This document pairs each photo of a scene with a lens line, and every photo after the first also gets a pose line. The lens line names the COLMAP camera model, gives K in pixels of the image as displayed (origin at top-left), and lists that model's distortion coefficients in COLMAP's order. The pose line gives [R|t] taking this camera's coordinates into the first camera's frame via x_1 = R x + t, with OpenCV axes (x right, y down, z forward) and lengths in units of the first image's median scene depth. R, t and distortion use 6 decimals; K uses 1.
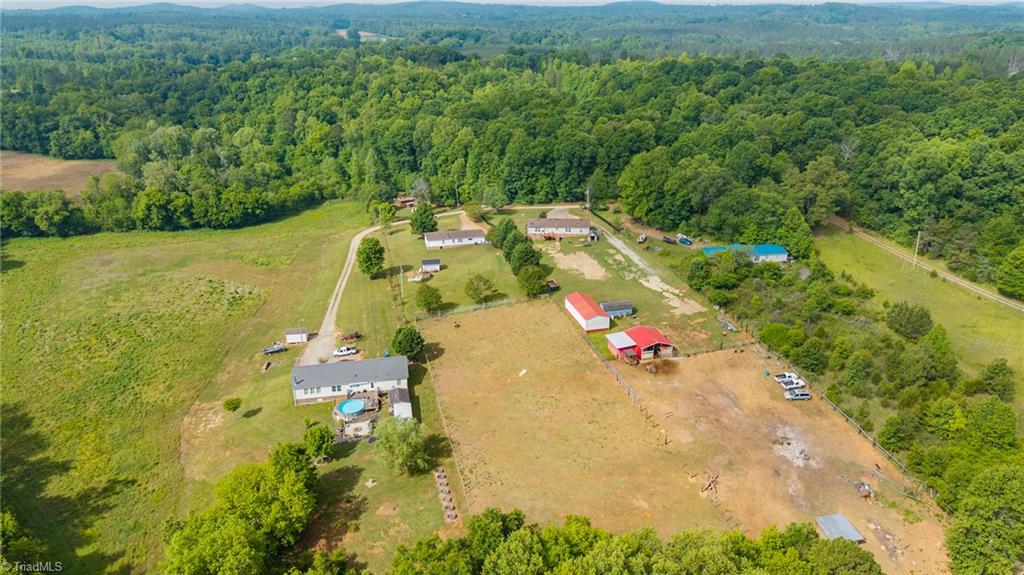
lens RADIAL K [[687.0, 0, 512.0], [0, 687.0, 287.5], [0, 0, 1]] dist [0.006587, -0.006535]
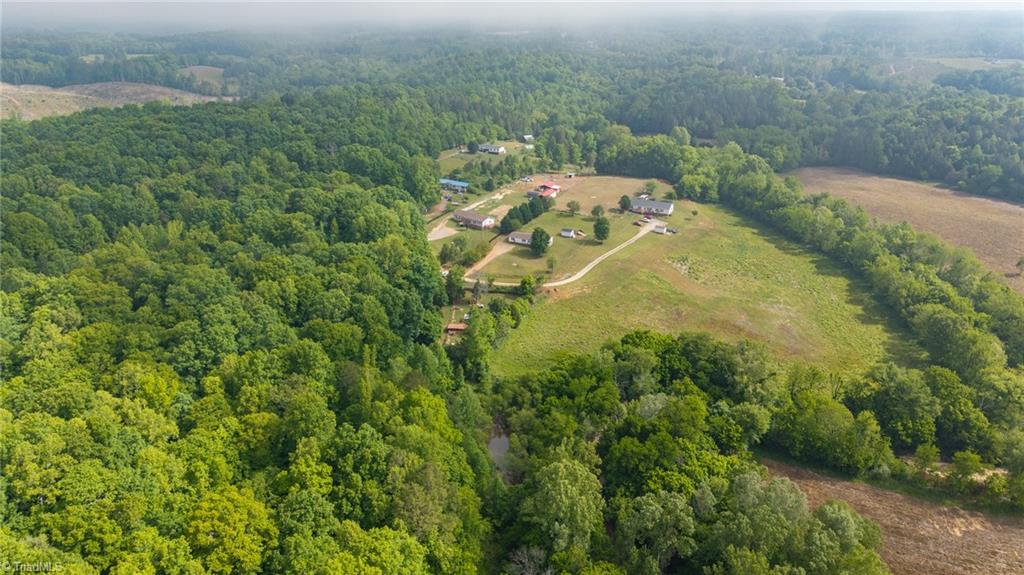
lens RADIAL K [[672.3, 0, 494.1], [0, 672.3, 310.4], [0, 0, 1]] dist [0.004347, -0.043354]
pose [[-0.770807, -0.246748, 0.587343, -0.718316], [0.245941, 0.735220, 0.631636, -0.702323], [-0.587681, 0.631321, -0.506028, 1.514459]]
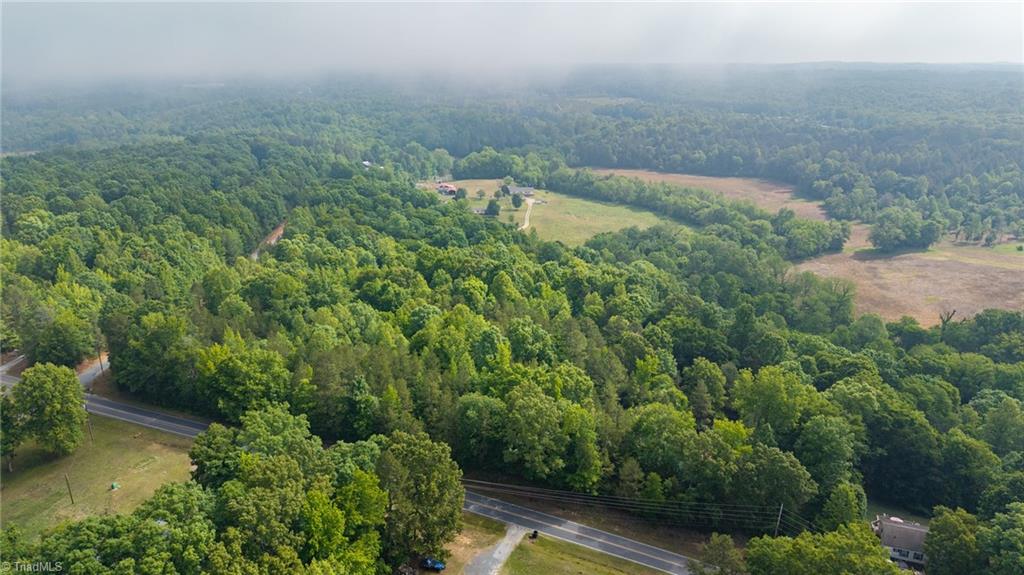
lens RADIAL K [[684.4, 0, 512.0], [0, 684.4, 287.5], [0, 0, 1]] dist [0.031376, -0.045877]
pose [[-0.986336, -0.045454, 0.158352, -0.442137], [0.065865, 0.772233, 0.631917, -1.022576], [-0.151008, 0.633712, -0.758687, 2.291495]]
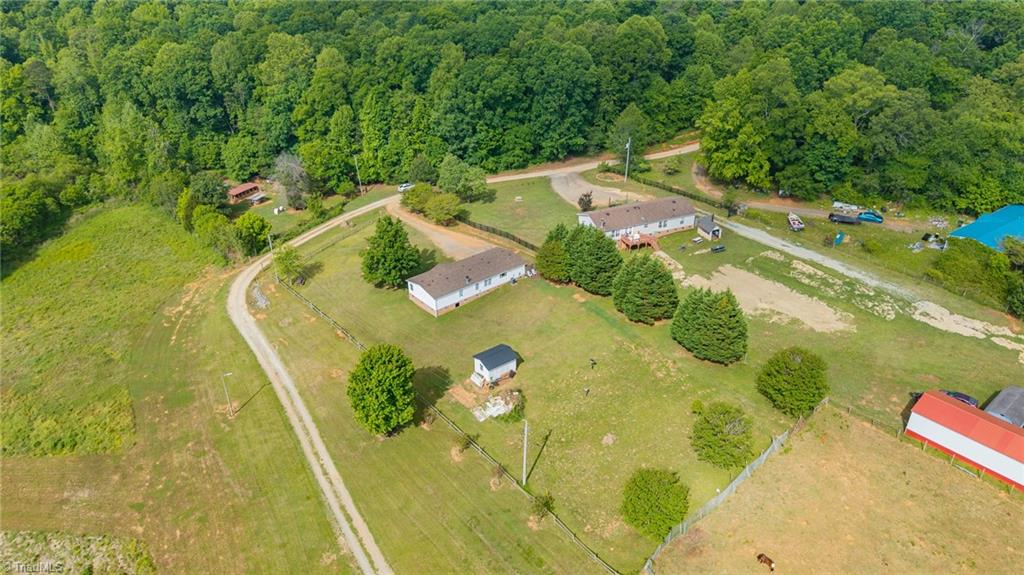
lens RADIAL K [[684.4, 0, 512.0], [0, 684.4, 287.5], [0, 0, 1]] dist [0.031376, -0.045877]
pose [[0.898728, -0.217776, 0.380607, -0.207399], [0.163242, 0.971734, 0.170543, -0.121392], [-0.406990, -0.091141, 0.908875, 0.431462]]
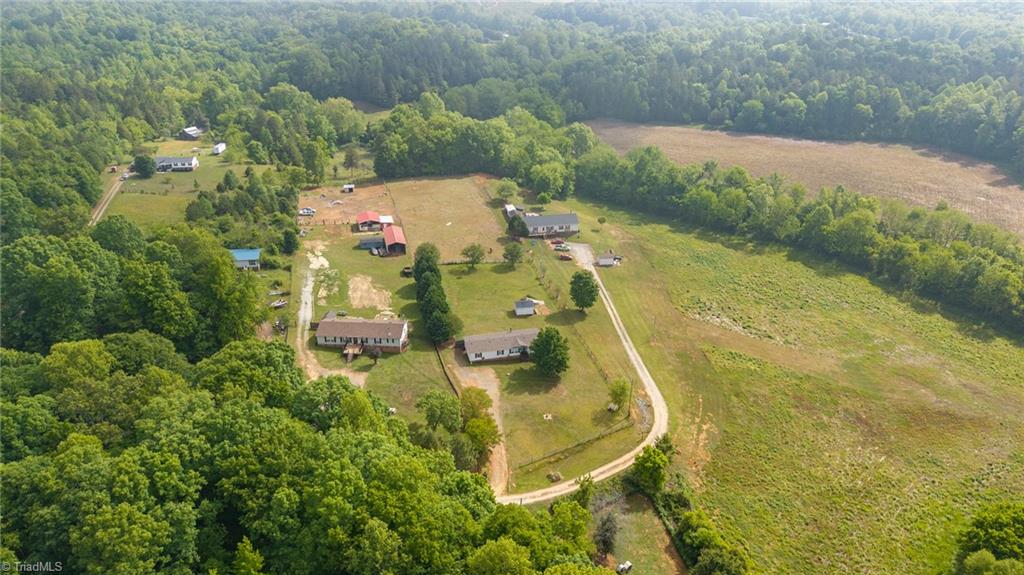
lens RADIAL K [[687.0, 0, 512.0], [0, 687.0, 287.5], [0, 0, 1]] dist [0.006587, -0.006535]
pose [[-0.999988, -0.003020, -0.003925, -0.074504], [-0.004934, 0.675221, 0.737599, -0.553512], [0.000423, 0.737610, -0.675227, 1.209569]]
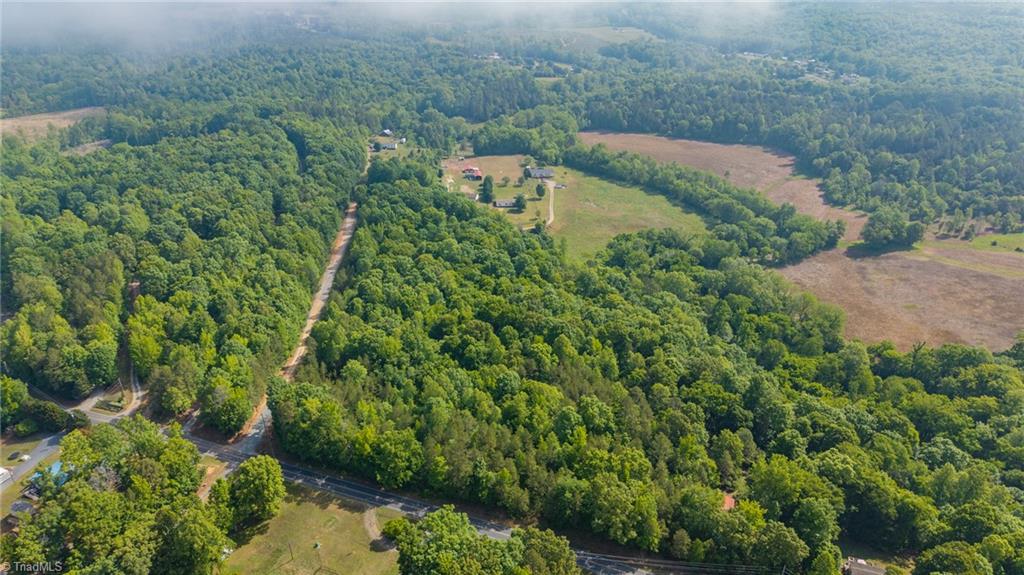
lens RADIAL K [[684.4, 0, 512.0], [0, 684.4, 287.5], [0, 0, 1]] dist [0.031376, -0.045877]
pose [[-0.988325, -0.054026, 0.142461, -0.369451], [0.067762, 0.681597, 0.728584, -1.308956], [-0.136463, 0.729731, -0.669978, 2.303125]]
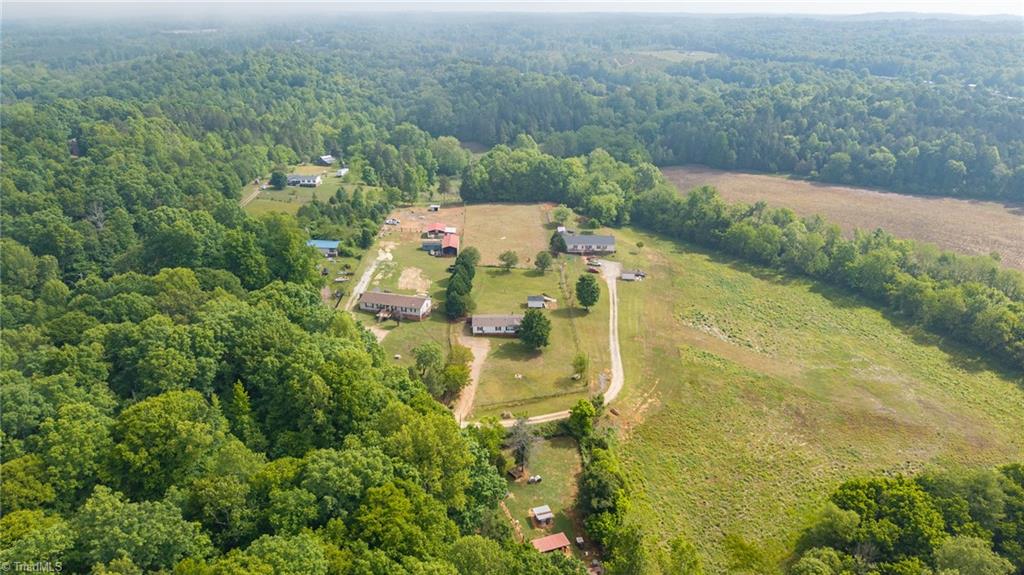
lens RADIAL K [[684.4, 0, 512.0], [0, 684.4, 287.5], [0, 0, 1]] dist [0.031376, -0.045877]
pose [[-0.976254, -0.081474, 0.200723, -0.227476], [0.078168, 0.731663, 0.677170, -0.602356], [-0.202034, 0.676780, -0.707921, 1.336141]]
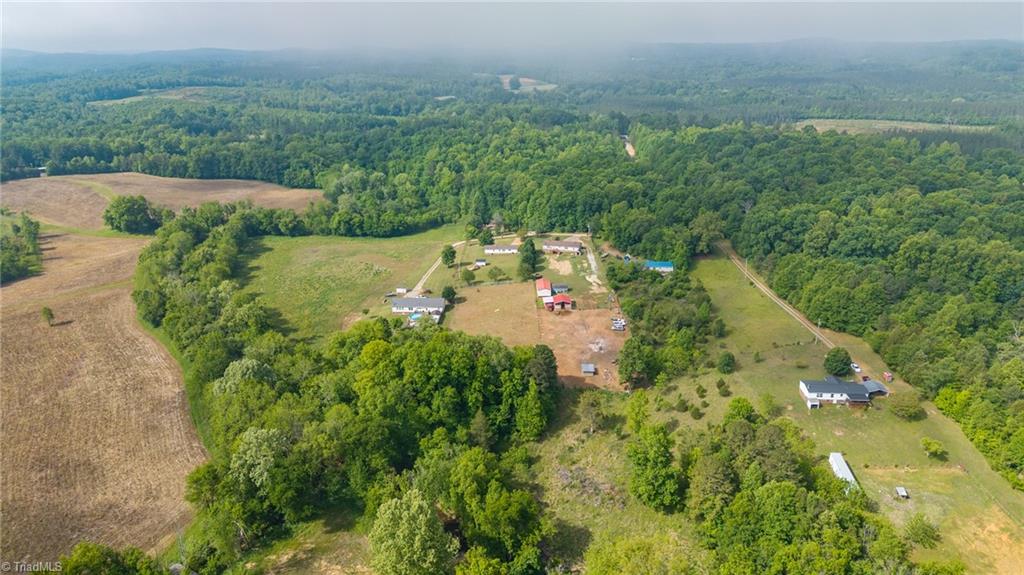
lens RADIAL K [[684.4, 0, 512.0], [0, 684.4, 287.5], [0, 0, 1]] dist [0.031376, -0.045877]
pose [[0.970285, 0.073014, -0.230686, 0.280358], [-0.082955, 0.995984, -0.033676, 0.064358], [0.227301, 0.051812, 0.972445, -0.527361]]
